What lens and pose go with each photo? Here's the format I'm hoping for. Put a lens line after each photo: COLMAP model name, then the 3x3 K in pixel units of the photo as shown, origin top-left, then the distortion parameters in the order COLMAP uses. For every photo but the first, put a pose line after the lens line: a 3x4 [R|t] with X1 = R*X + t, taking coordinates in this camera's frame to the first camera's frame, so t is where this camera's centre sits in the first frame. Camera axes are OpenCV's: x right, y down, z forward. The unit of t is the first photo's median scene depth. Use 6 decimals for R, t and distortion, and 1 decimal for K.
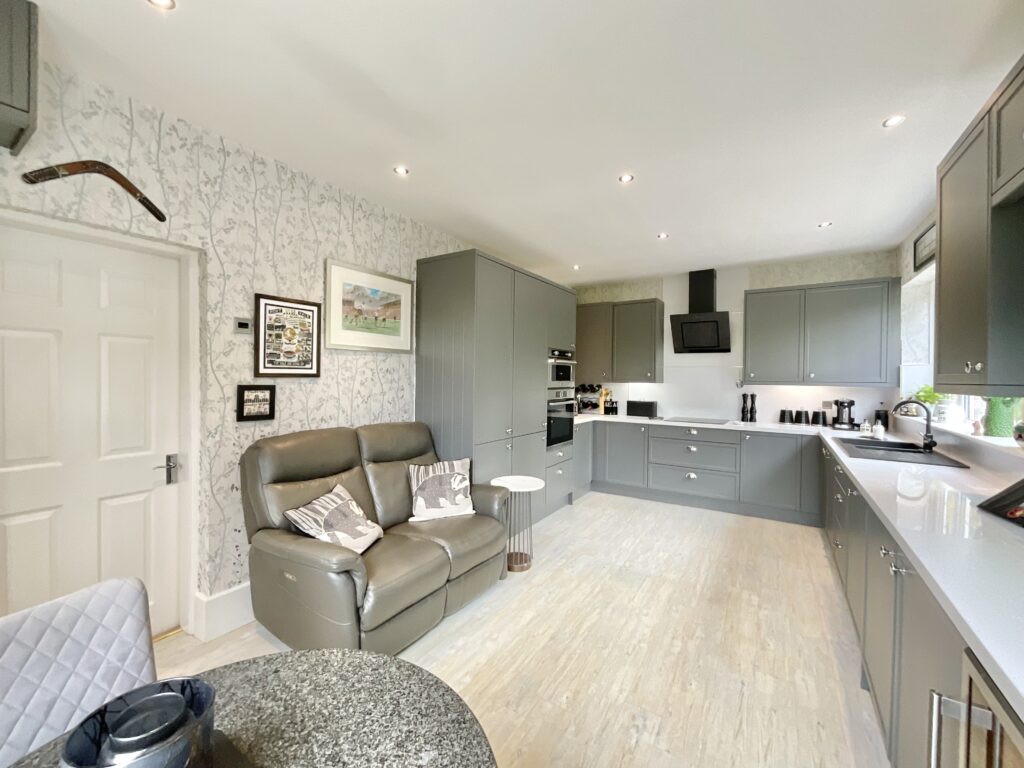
lens RADIAL K [[416.9, 0, 509.9], [0, 416.9, 382.6], [0, 0, 1]] dist [-0.008165, 0.003292]
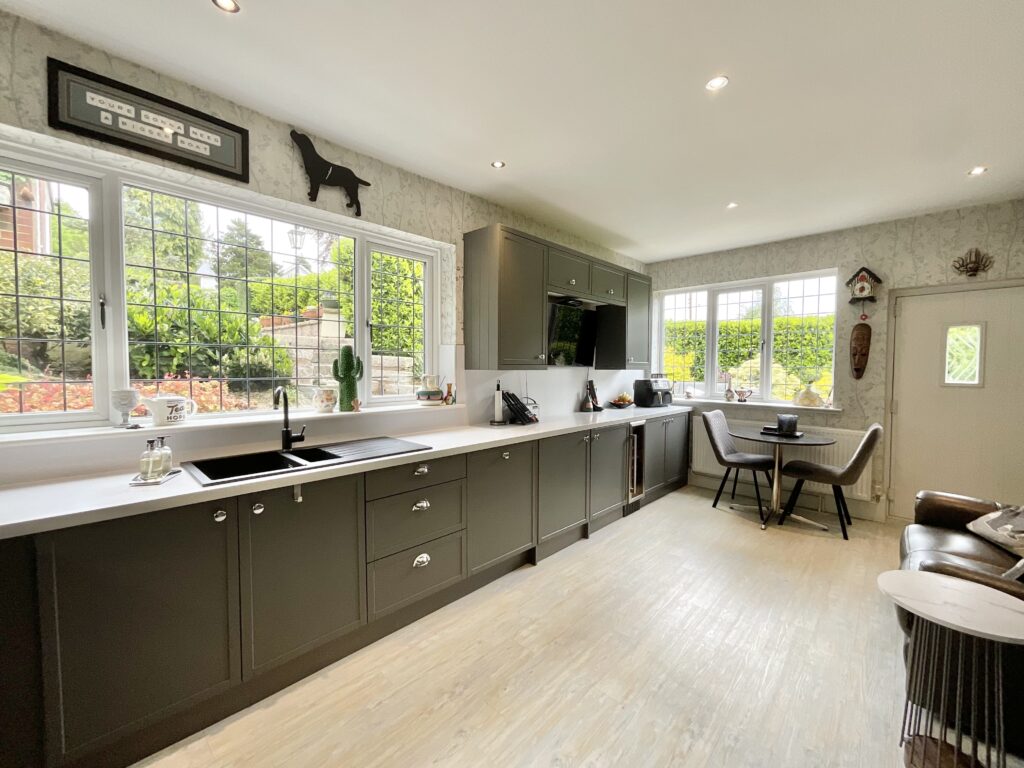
lens RADIAL K [[416.9, 0, 506.4], [0, 416.9, 384.2], [0, 0, 1]] dist [-0.008165, 0.003292]
pose [[-0.980427, -0.021234, 0.195735, 0.431133], [-0.010251, 0.998324, 0.056956, -0.008960], [-0.196616, 0.053835, -0.979002, 1.605329]]
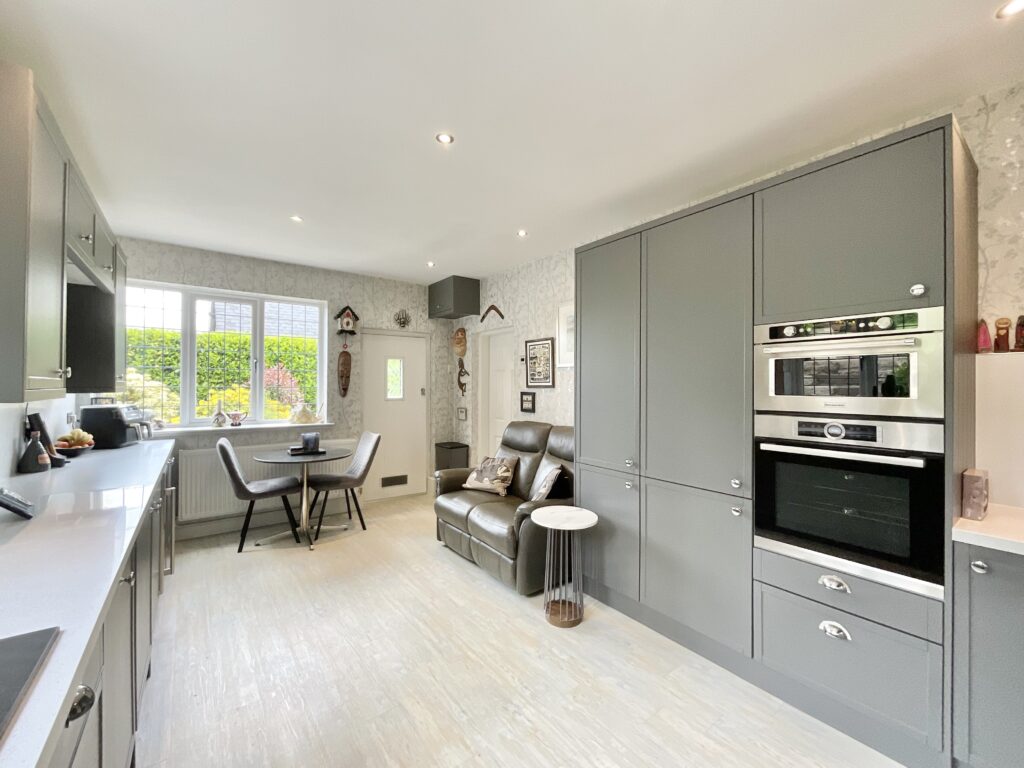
lens RADIAL K [[416.9, 0, 515.3], [0, 416.9, 384.0], [0, 0, 1]] dist [-0.008165, 0.003292]
pose [[-0.338374, -0.014154, -0.940905, 0.875747], [-0.019425, 0.999779, -0.008054, -0.011148], [0.940811, 0.015552, -0.338574, 1.257306]]
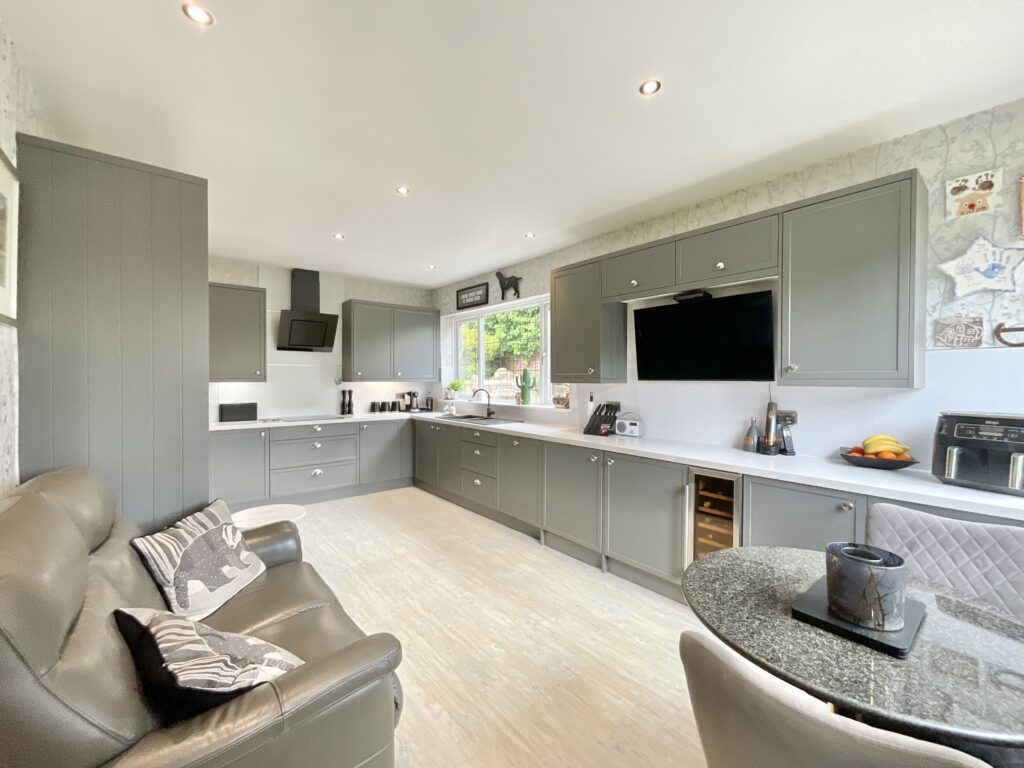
lens RADIAL K [[416.9, 0, 512.6], [0, 416.9, 380.7], [0, 0, 1]] dist [-0.008165, 0.003292]
pose [[0.297622, -0.014587, 0.954572, -0.602260], [0.013134, 0.999851, 0.011184, -0.008352], [-0.954593, 0.009209, 0.297769, 0.369281]]
